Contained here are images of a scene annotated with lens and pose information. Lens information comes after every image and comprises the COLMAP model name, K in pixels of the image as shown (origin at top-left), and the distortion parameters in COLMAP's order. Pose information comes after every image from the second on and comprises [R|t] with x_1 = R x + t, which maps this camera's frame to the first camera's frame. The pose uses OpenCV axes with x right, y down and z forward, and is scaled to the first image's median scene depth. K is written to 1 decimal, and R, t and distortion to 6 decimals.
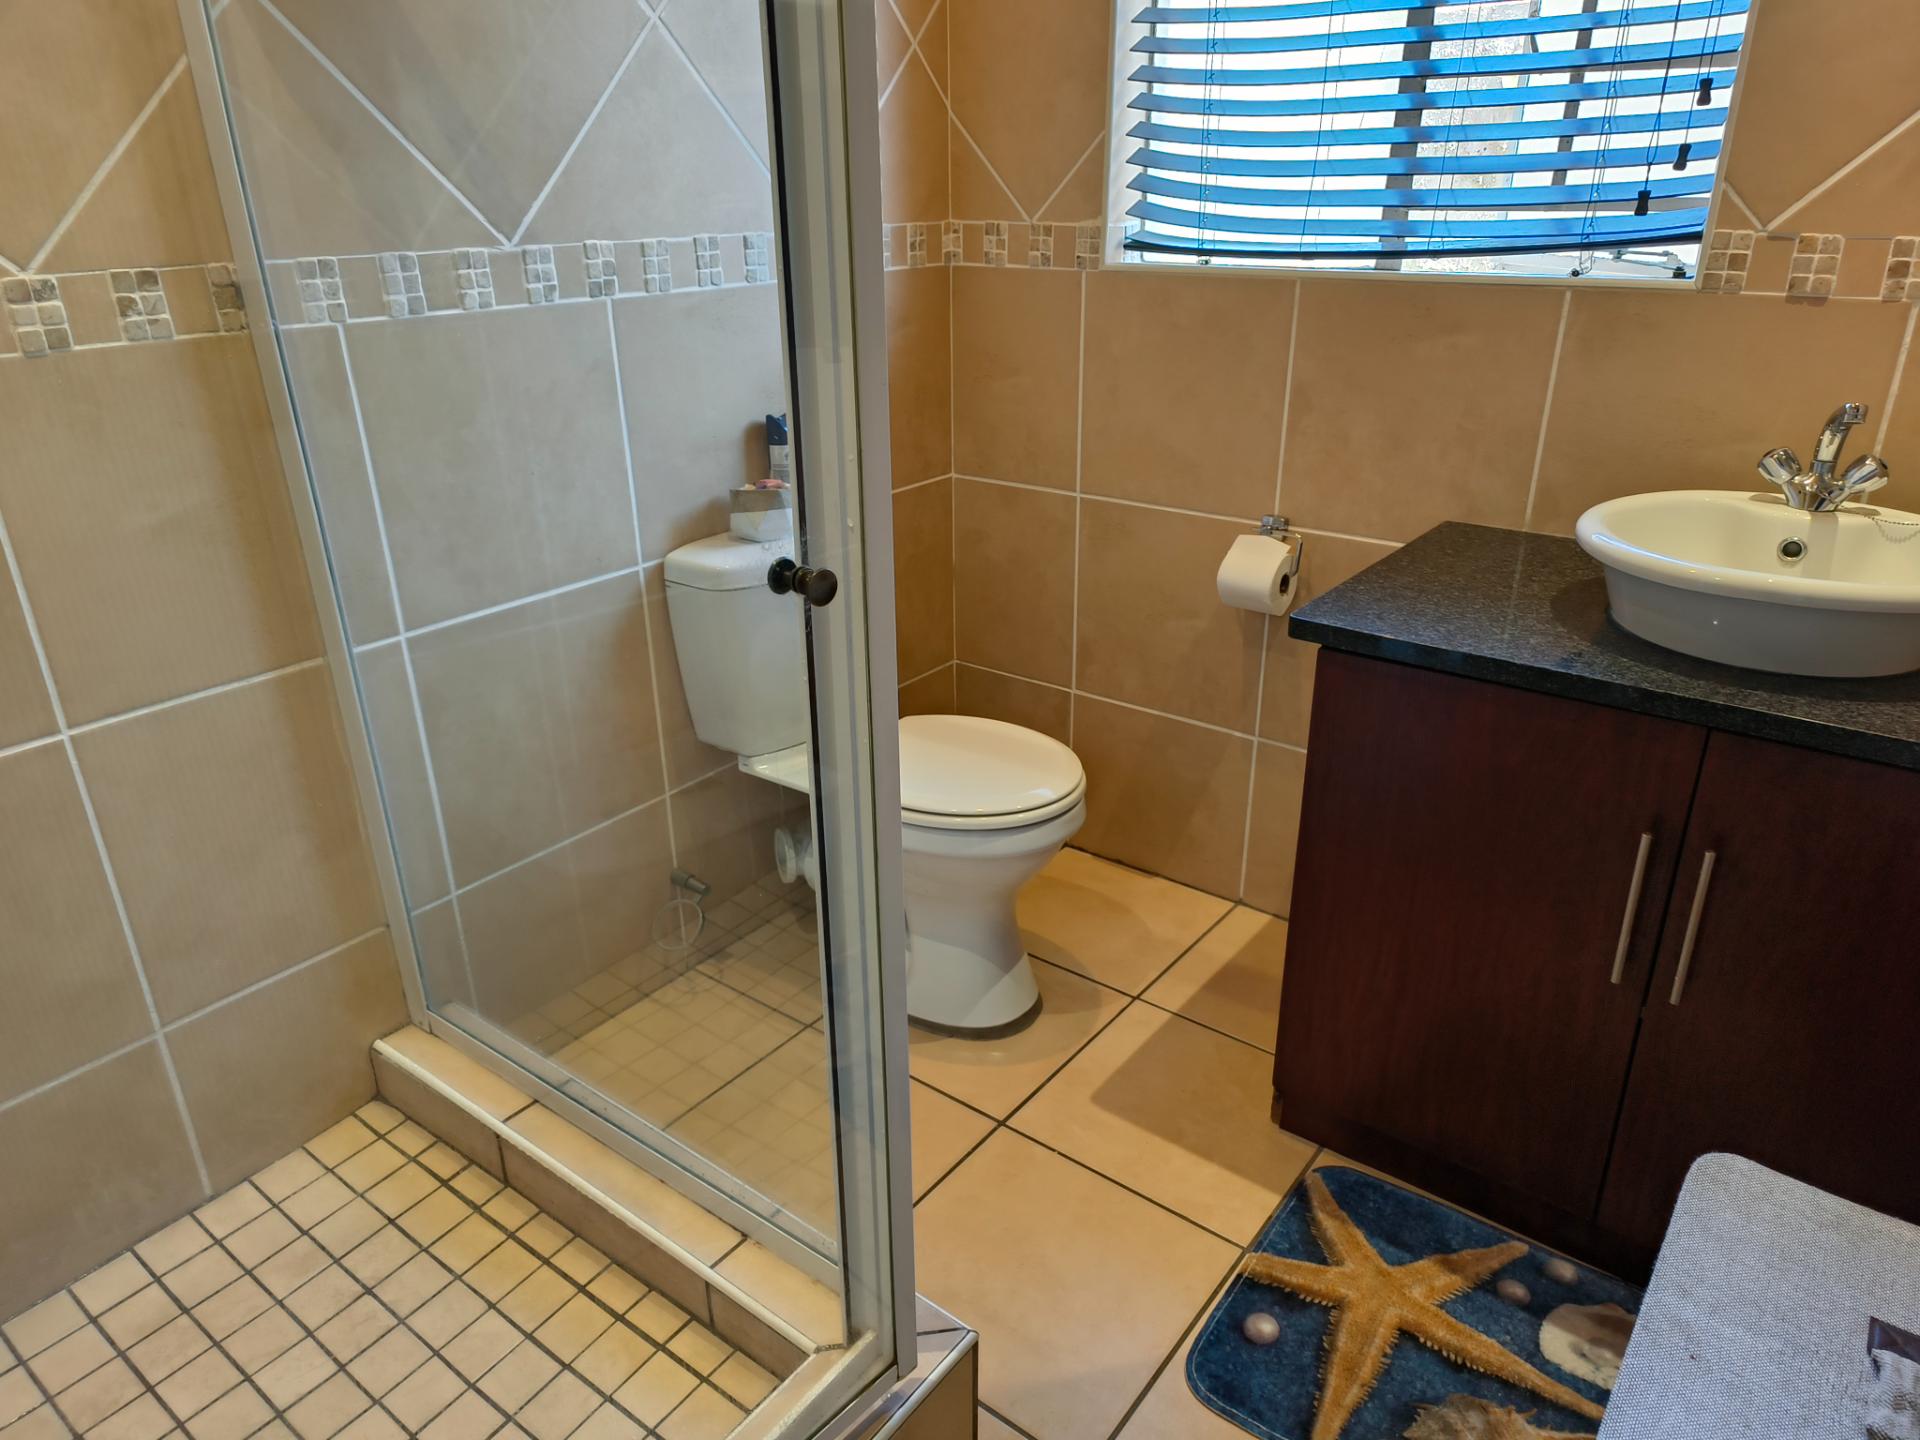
lens RADIAL K [[1216.8, 0, 957.5], [0, 1216.8, 677.1], [0, 0, 1]] dist [0.092132, -0.079060]
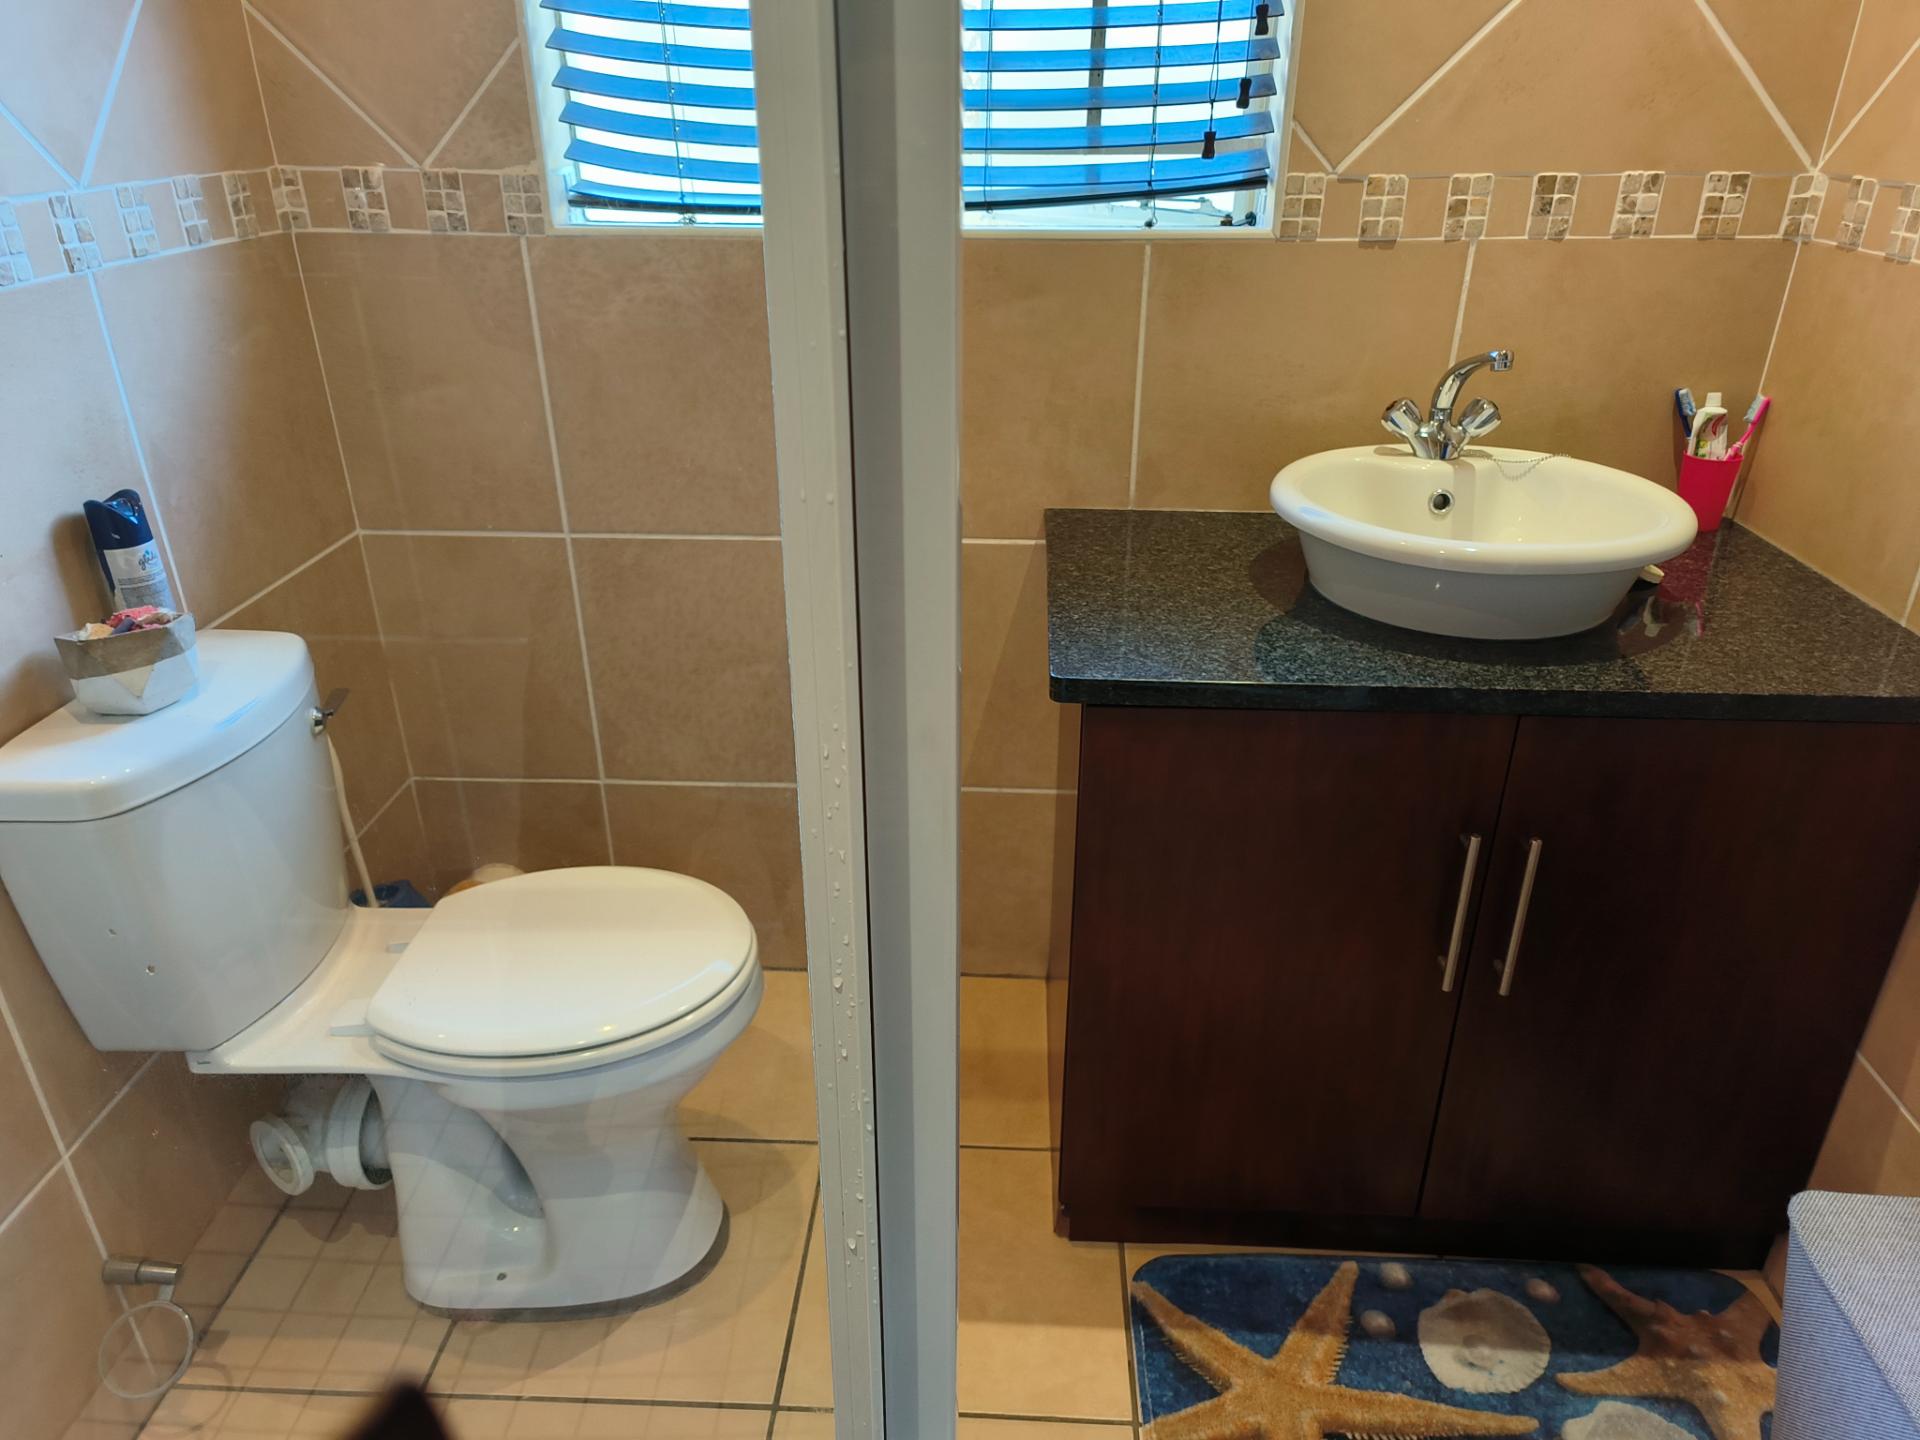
lens RADIAL K [[1259.0, 0, 968.7], [0, 1259.0, 710.6], [0, 0, 1]] dist [0.071951, -0.049955]
pose [[0.830975, -0.235294, 0.504100, -0.174732], [0.207699, 0.971847, 0.111243, -0.119244], [-0.516082, 0.012261, 0.856451, 0.298063]]
